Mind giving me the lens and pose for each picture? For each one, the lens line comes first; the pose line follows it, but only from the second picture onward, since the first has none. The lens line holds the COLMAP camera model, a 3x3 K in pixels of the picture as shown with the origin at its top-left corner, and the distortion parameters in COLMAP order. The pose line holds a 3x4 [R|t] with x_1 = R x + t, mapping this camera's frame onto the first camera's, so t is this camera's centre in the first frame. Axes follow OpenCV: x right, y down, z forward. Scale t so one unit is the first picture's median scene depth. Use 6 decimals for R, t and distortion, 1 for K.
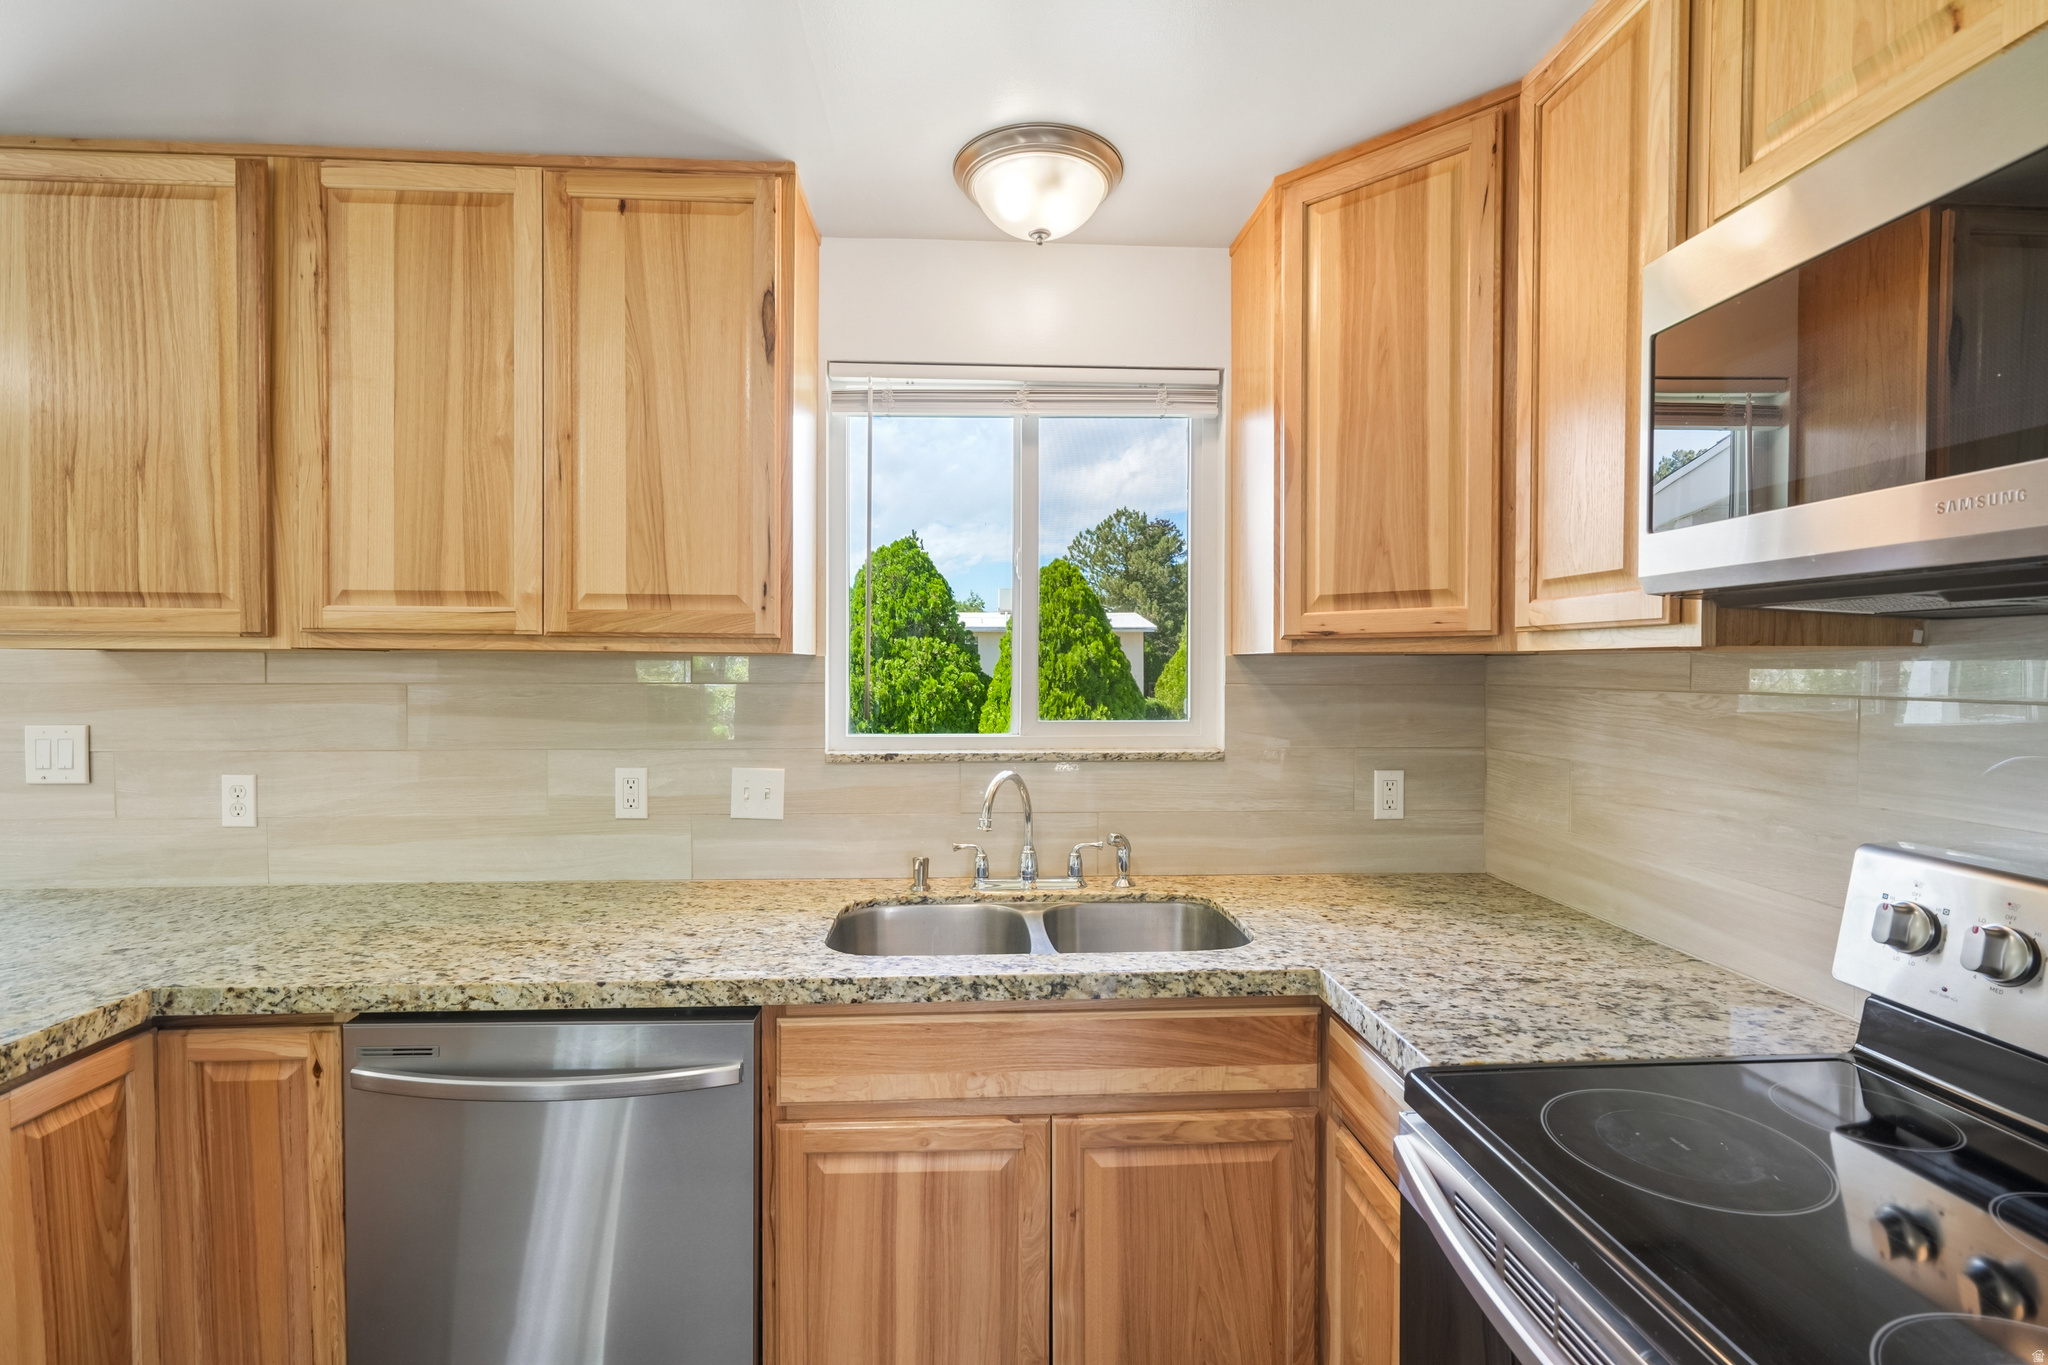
lens RADIAL K [[920.4, 0, 1021.0], [0, 920.4, 683.1], [0, 0, 1]] dist [-0.004796, 0.002883]
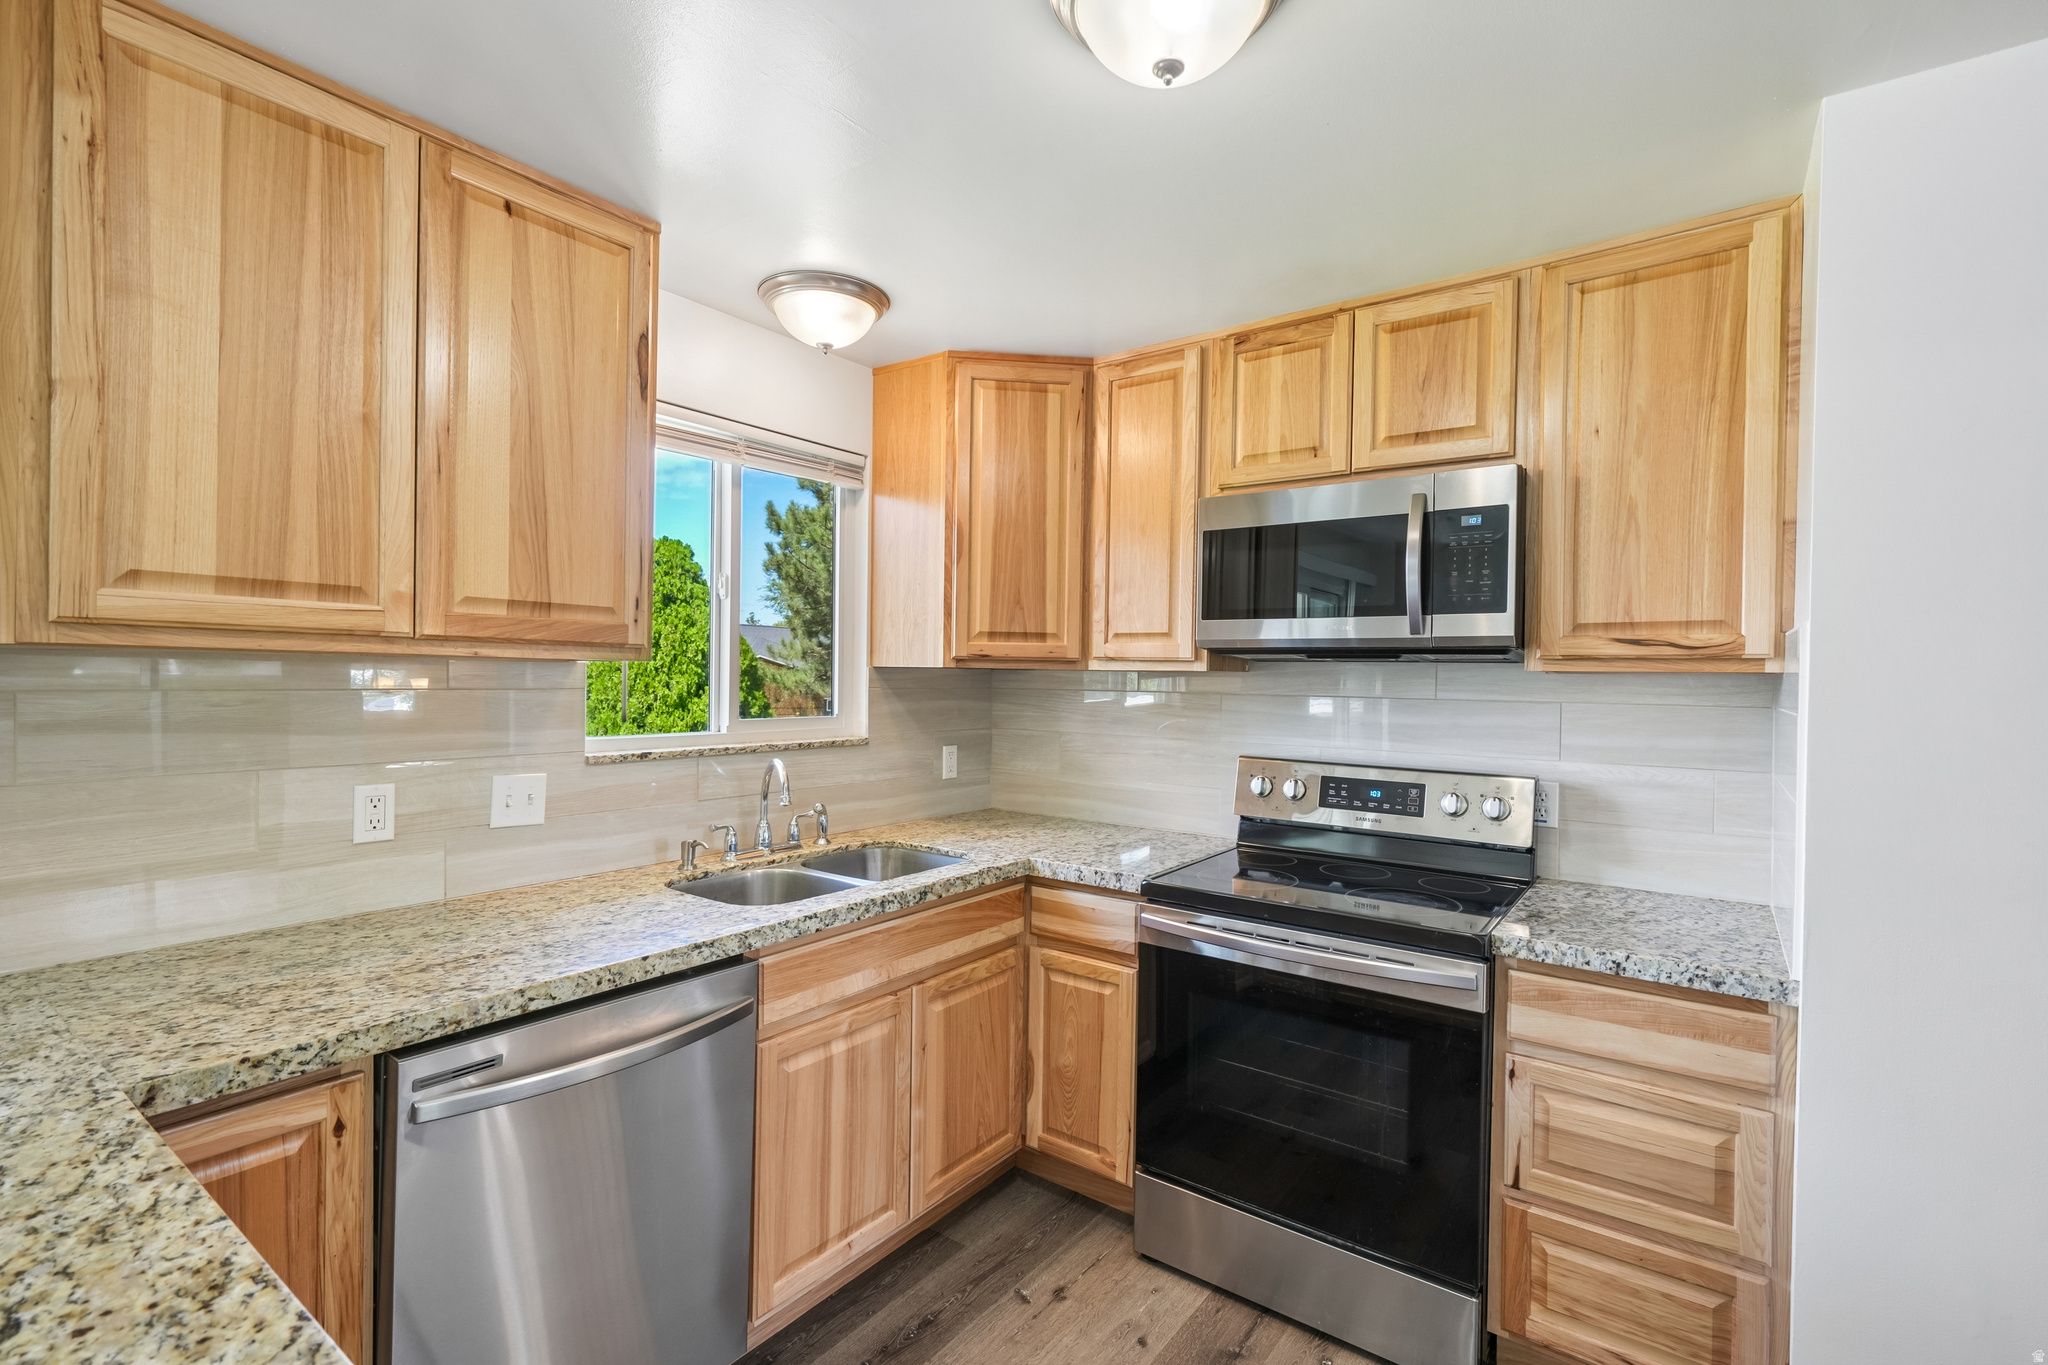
lens RADIAL K [[920.4, 0, 1016.9], [0, 920.4, 685.2], [0, 0, 1]] dist [-0.004796, 0.002883]
pose [[0.644580, -0.000687, 0.764536, -0.853046], [0.000681, 1.000000, 0.000325, -0.004708], [-0.764536, 0.000311, 0.644581, -0.057778]]
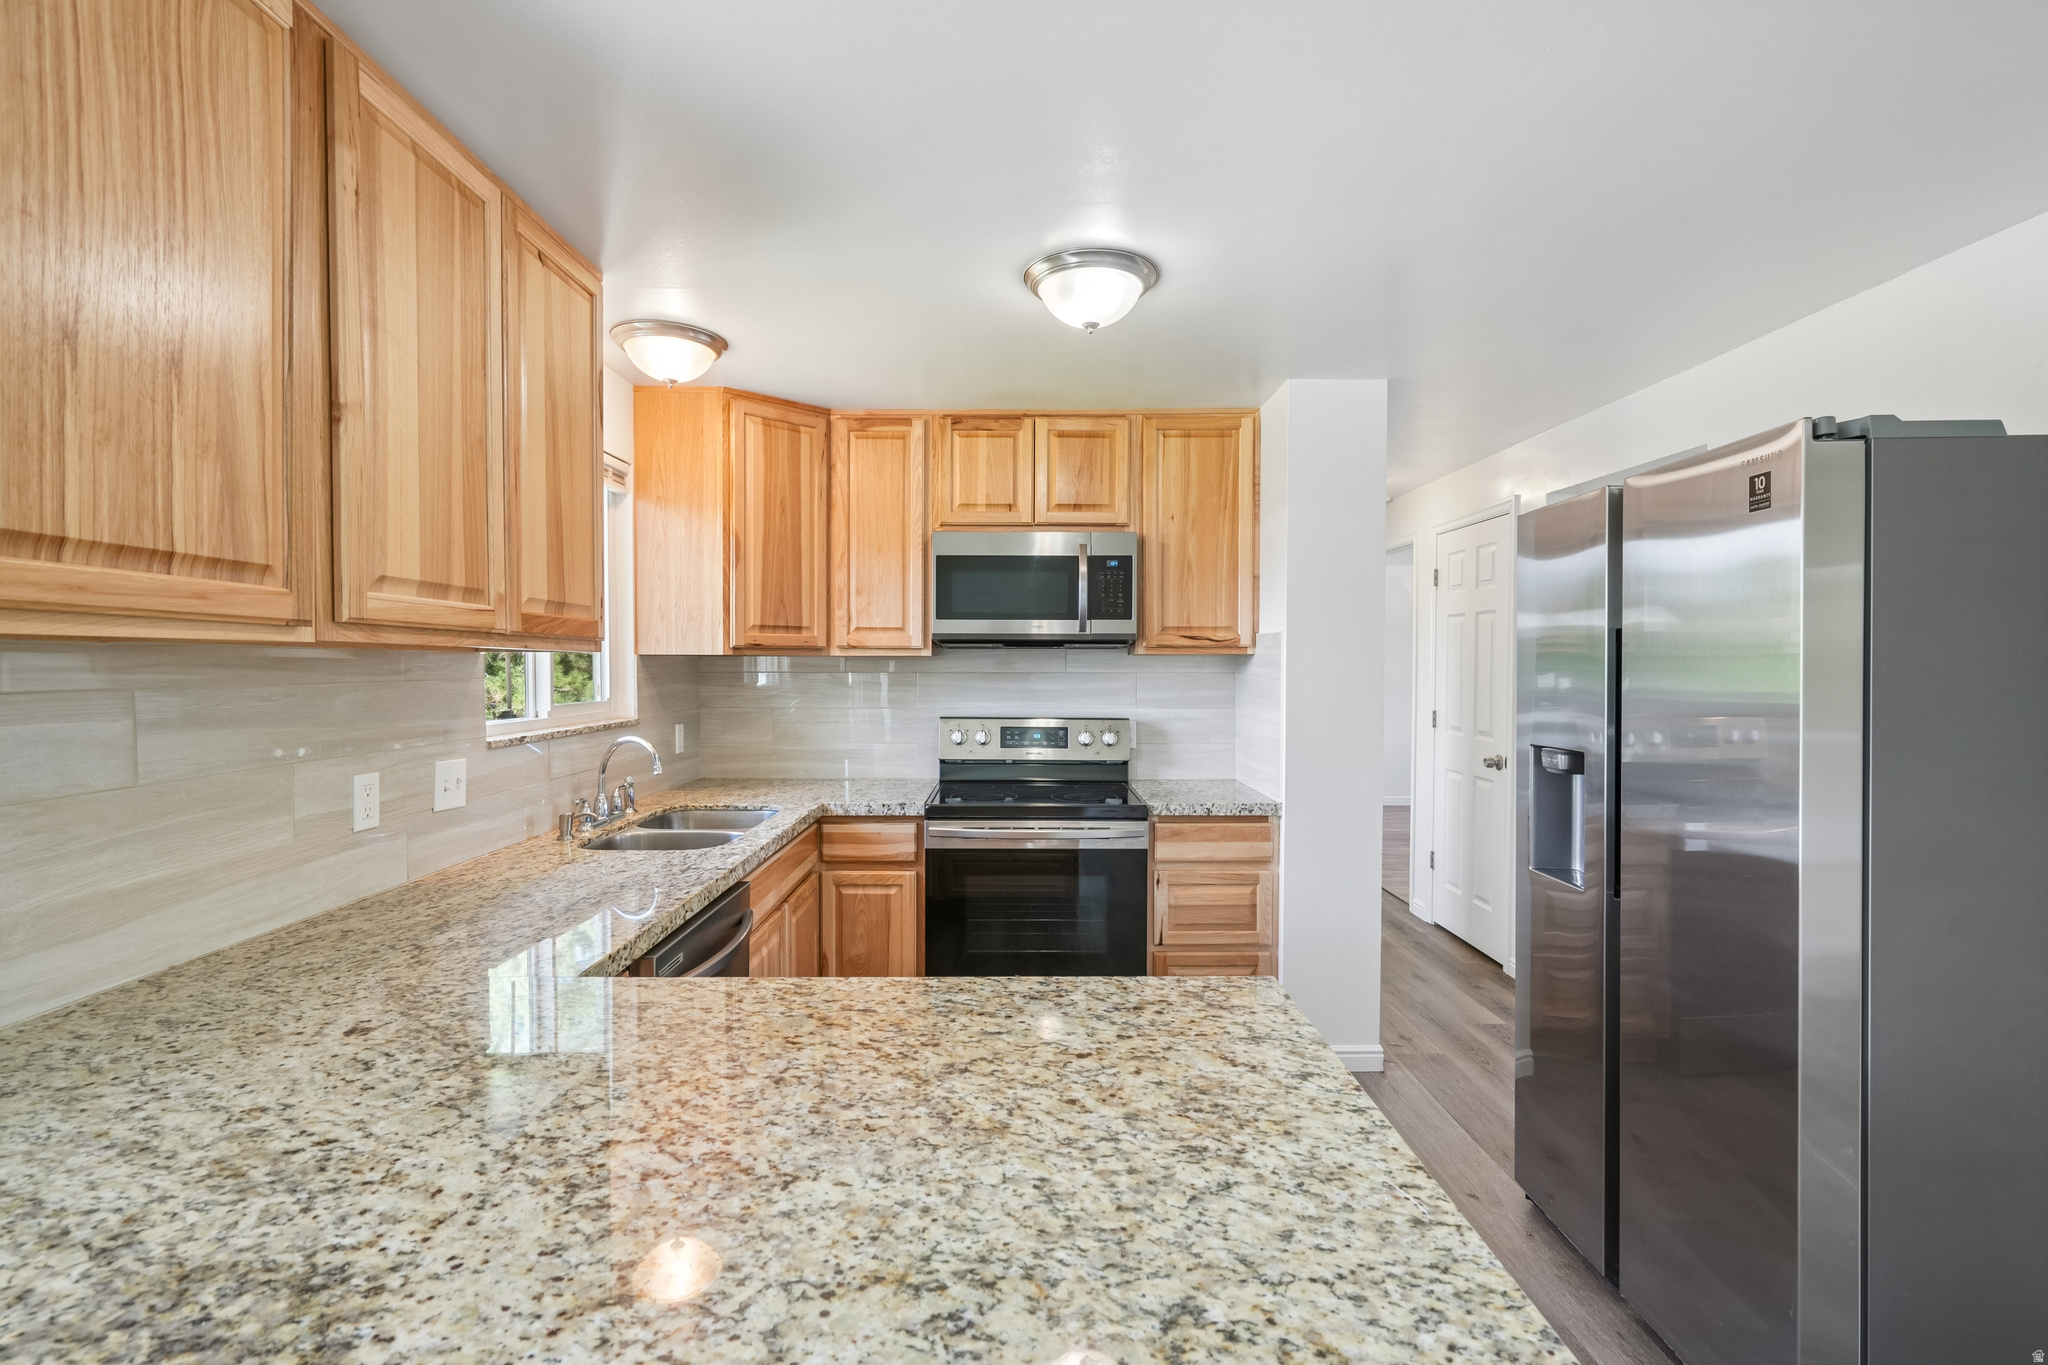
lens RADIAL K [[920.4, 0, 1009.5], [0, 920.4, 684.7], [0, 0, 1]] dist [-0.004796, 0.002883]
pose [[0.067472, -0.025886, 0.997385, -1.567922], [0.017204, 0.999545, 0.024778, -0.010275], [-0.997573, 0.015487, 0.067886, 0.360059]]
